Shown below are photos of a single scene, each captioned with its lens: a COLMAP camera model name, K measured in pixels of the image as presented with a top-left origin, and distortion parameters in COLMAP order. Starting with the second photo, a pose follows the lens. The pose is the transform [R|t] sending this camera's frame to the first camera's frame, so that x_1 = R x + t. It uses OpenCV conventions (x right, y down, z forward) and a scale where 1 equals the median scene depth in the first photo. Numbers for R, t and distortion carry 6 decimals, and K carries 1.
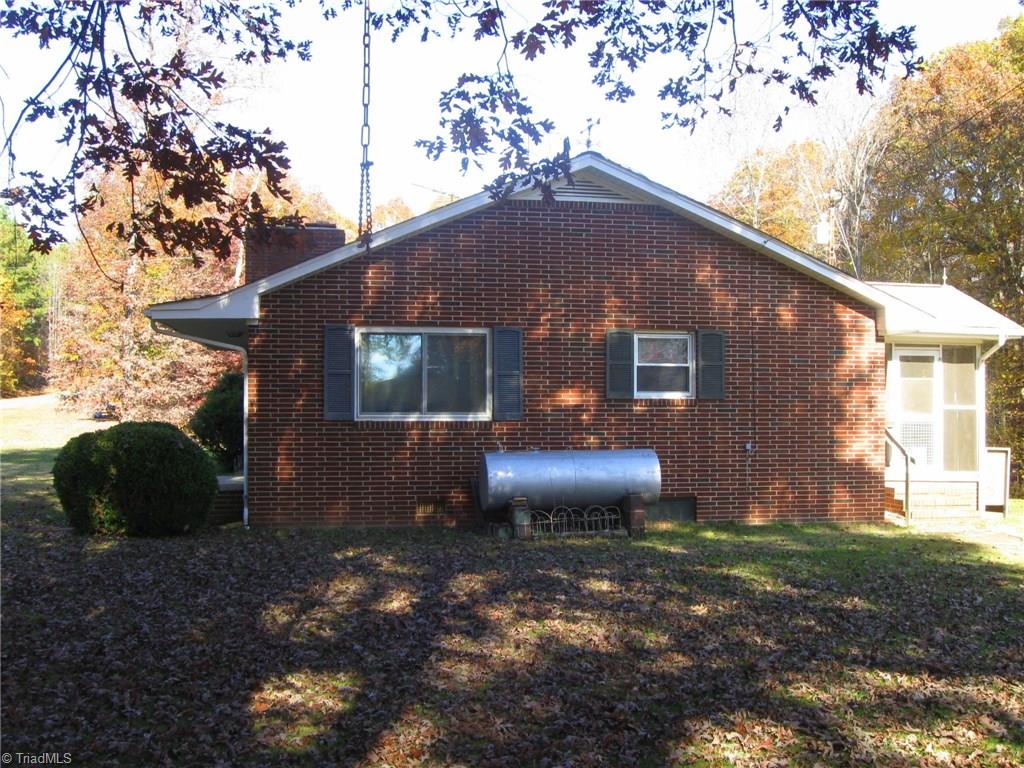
lens RADIAL K [[1078.4, 0, 513.8], [0, 1078.4, 395.7], [0, 0, 1]] dist [-0.125371, 0.052001]
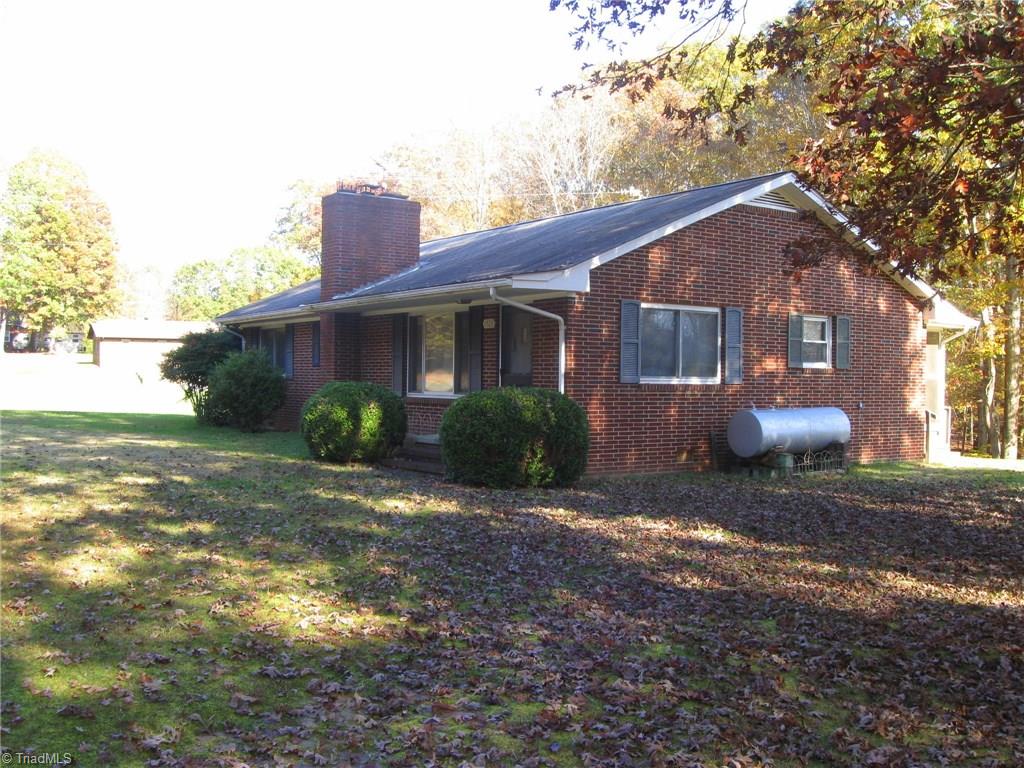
lens RADIAL K [[1078.4, 0, 513.8], [0, 1078.4, 395.7], [0, 0, 1]] dist [-0.125371, 0.052001]
pose [[0.862829, -0.004313, 0.505478, -0.838692], [-0.009704, 0.999638, 0.025092, 0.008341], [-0.505403, -0.026555, 0.862474, 0.067744]]
